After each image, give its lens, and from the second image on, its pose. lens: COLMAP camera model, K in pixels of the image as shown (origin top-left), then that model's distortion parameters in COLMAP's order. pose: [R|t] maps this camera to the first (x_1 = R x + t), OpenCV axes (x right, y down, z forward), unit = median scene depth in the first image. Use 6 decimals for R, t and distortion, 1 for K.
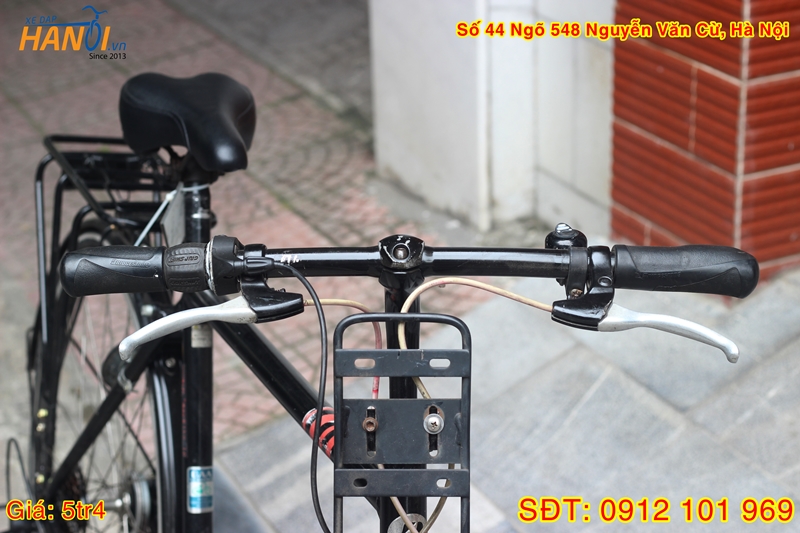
lens RADIAL K [[1927.1, 0, 406.6], [0, 1927.1, 273.6], [0, 0, 1]] dist [-0.094503, 0.000000]
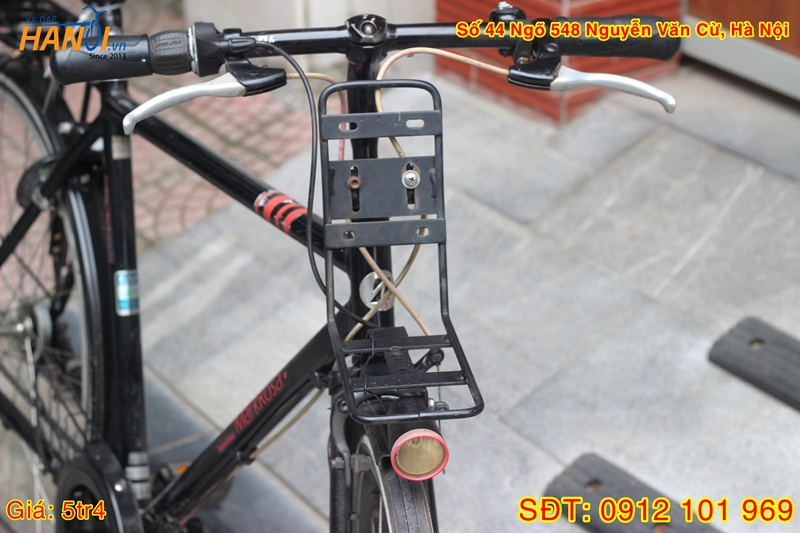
lens RADIAL K [[1927.1, 0, 394.3], [0, 1927.1, 269.1], [0, 0, 1]] dist [-0.094503, 0.000000]
pose [[0.988911, -0.053767, 0.138431, -0.146442], [0.046878, 0.997517, 0.052556, 0.068268], [-0.140913, -0.045483, 0.988977, -0.095739]]
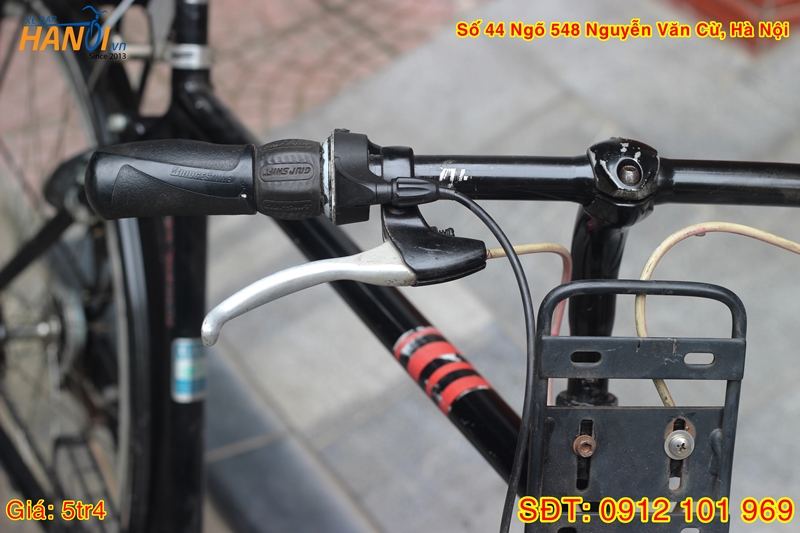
lens RADIAL K [[1927.1, 0, 405.9], [0, 1927.1, 263.3], [0, 0, 1]] dist [-0.094503, 0.000000]
pose [[0.993390, 0.017351, 0.113467, -0.148417], [-0.039292, 0.980191, 0.194116, -0.102422], [-0.107852, -0.197291, 0.974394, 0.369874]]
